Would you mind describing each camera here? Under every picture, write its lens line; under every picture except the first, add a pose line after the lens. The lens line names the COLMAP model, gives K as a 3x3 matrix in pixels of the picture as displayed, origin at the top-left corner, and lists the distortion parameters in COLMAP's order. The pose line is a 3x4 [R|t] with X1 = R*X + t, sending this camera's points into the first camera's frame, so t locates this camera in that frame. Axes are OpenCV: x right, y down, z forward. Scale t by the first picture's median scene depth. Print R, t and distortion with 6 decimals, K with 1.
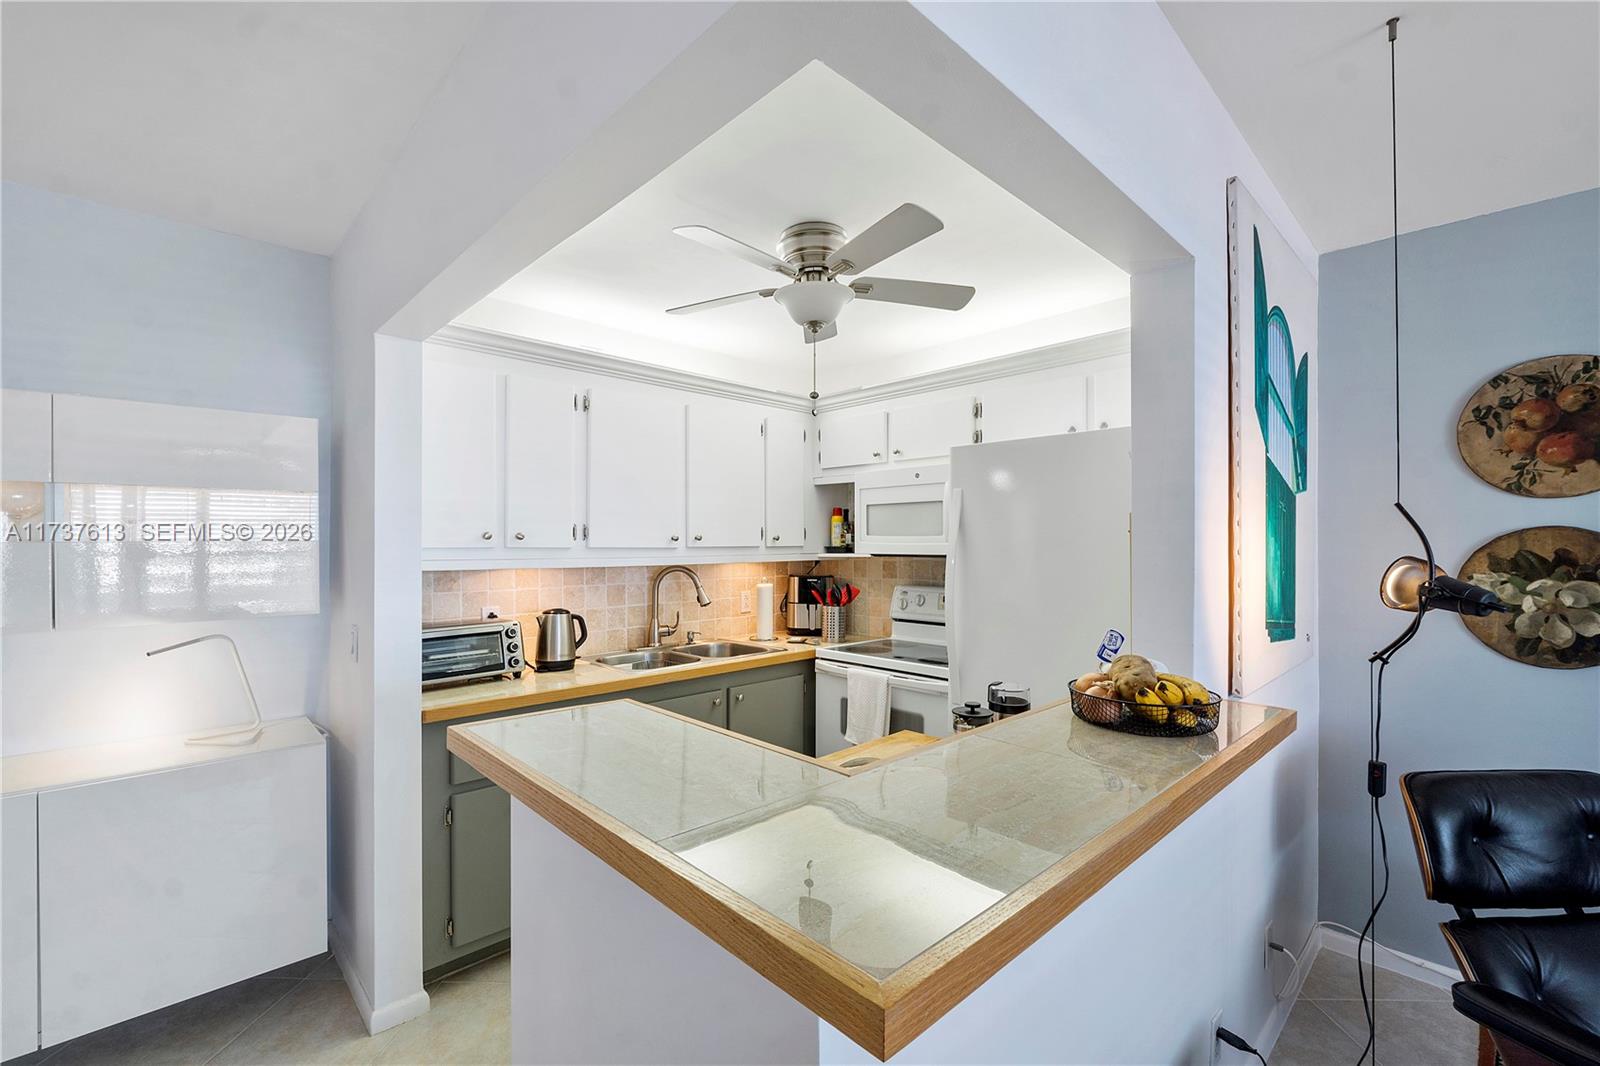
lens RADIAL K [[685.7, 0, 795.1], [0, 685.7, 543.2], [0, 0, 1]] dist [-0.001716, -0.000263]
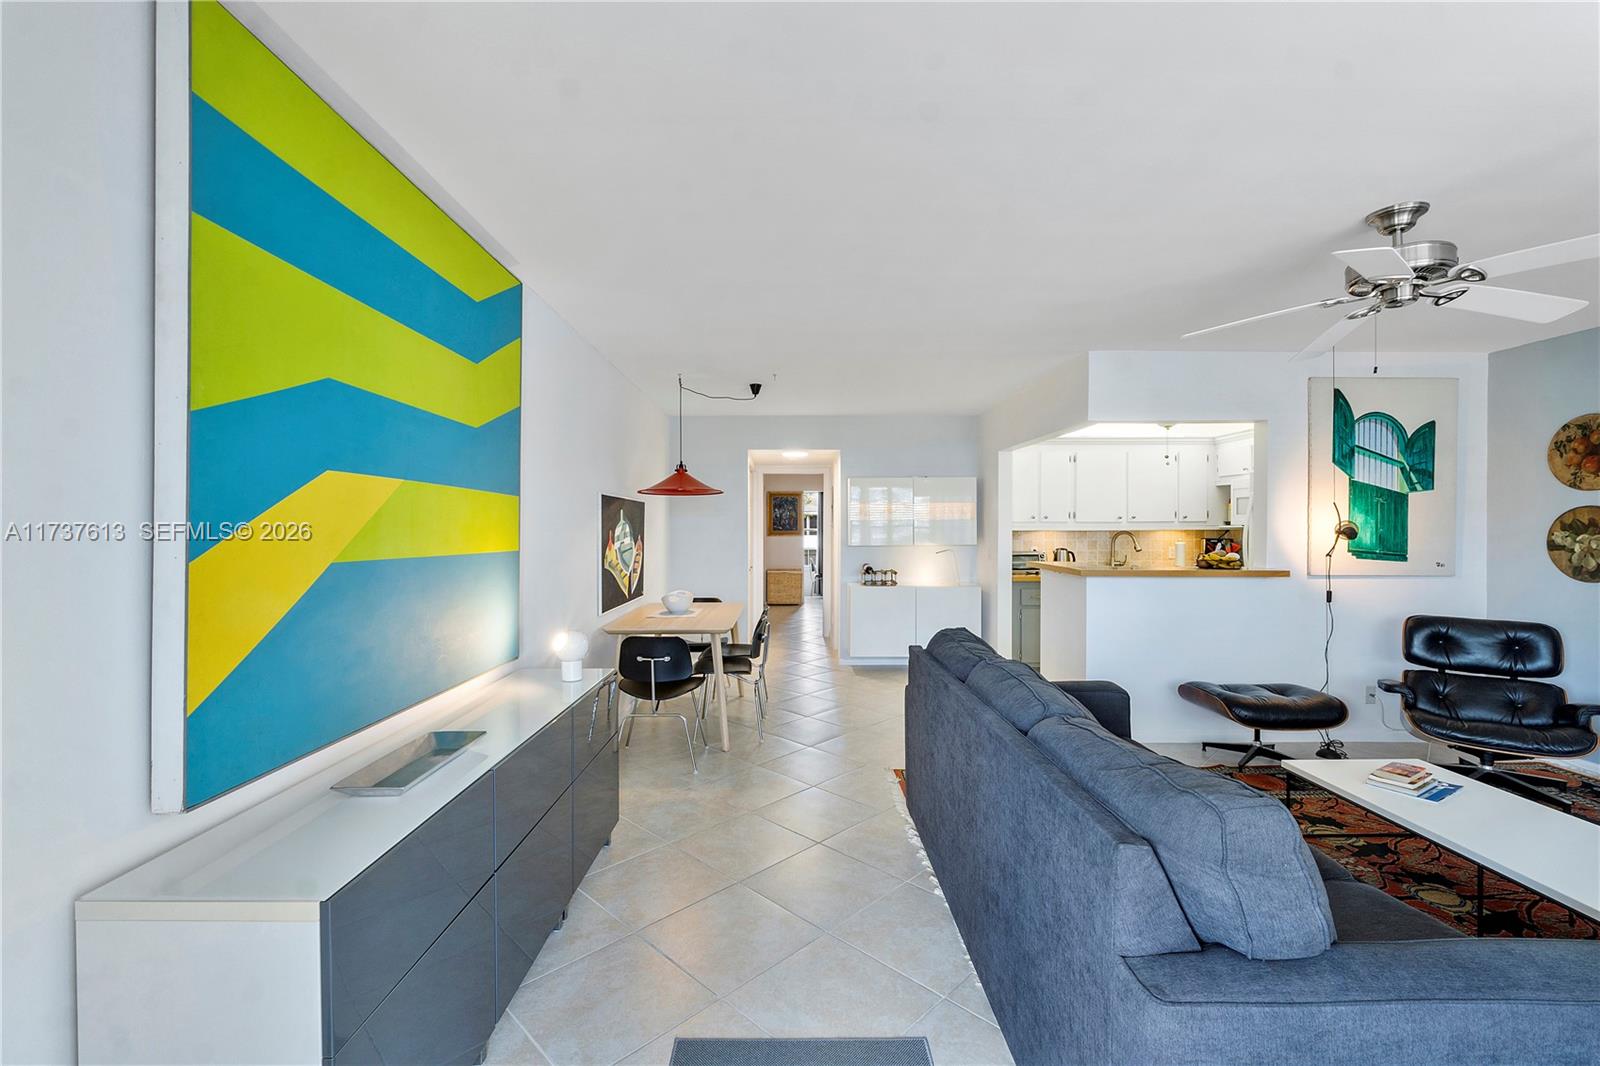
lens RADIAL K [[682.8, 0, 794.8], [0, 682.8, 529.8], [0, 0, 1]] dist [-0.003536, -0.000731]
pose [[0.732401, 0.002098, -0.680870, 0.731987], [0.002297, 0.999982, 0.005552, 0.023619], [0.680869, -0.005630, 0.732383, -1.703565]]
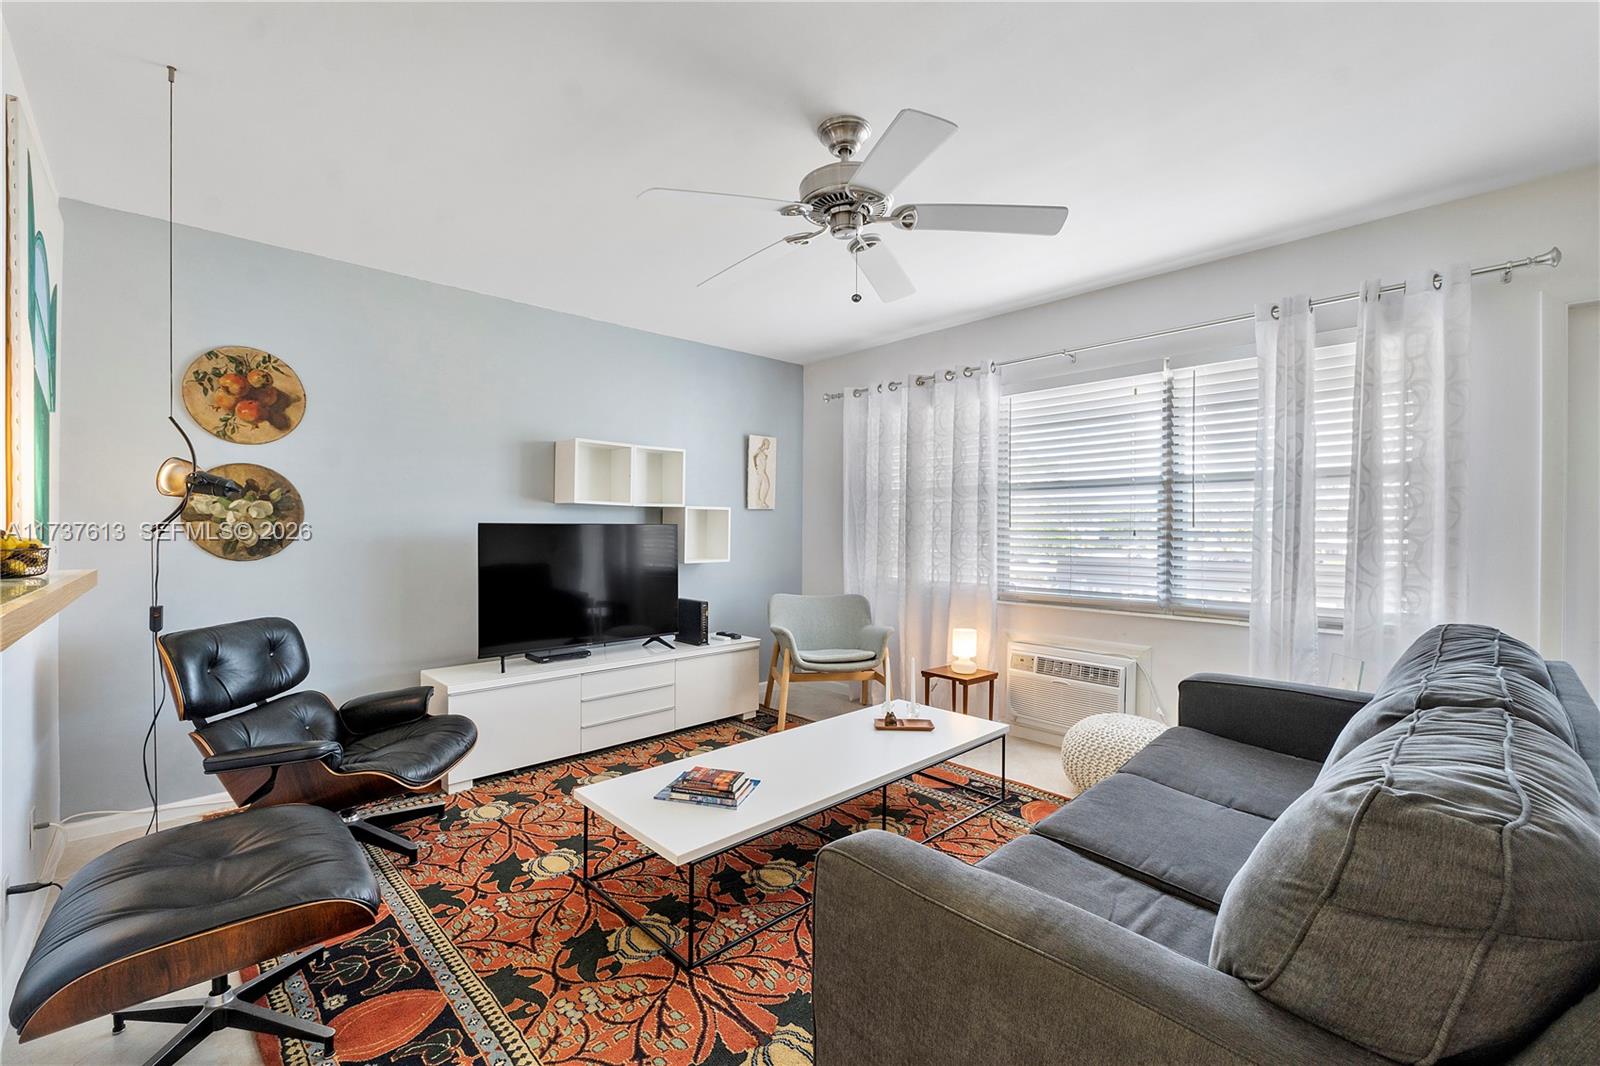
lens RADIAL K [[665.6, 0, 800.0], [0, 665.6, 533.0], [0, 0, 1]] dist [-0.019010, -0.000170]
pose [[-0.005206, -0.009169, 0.999944, -0.282163], [-0.004290, 0.999949, 0.009147, 0.098972], [-0.999977, -0.004242, -0.005245, -0.167351]]
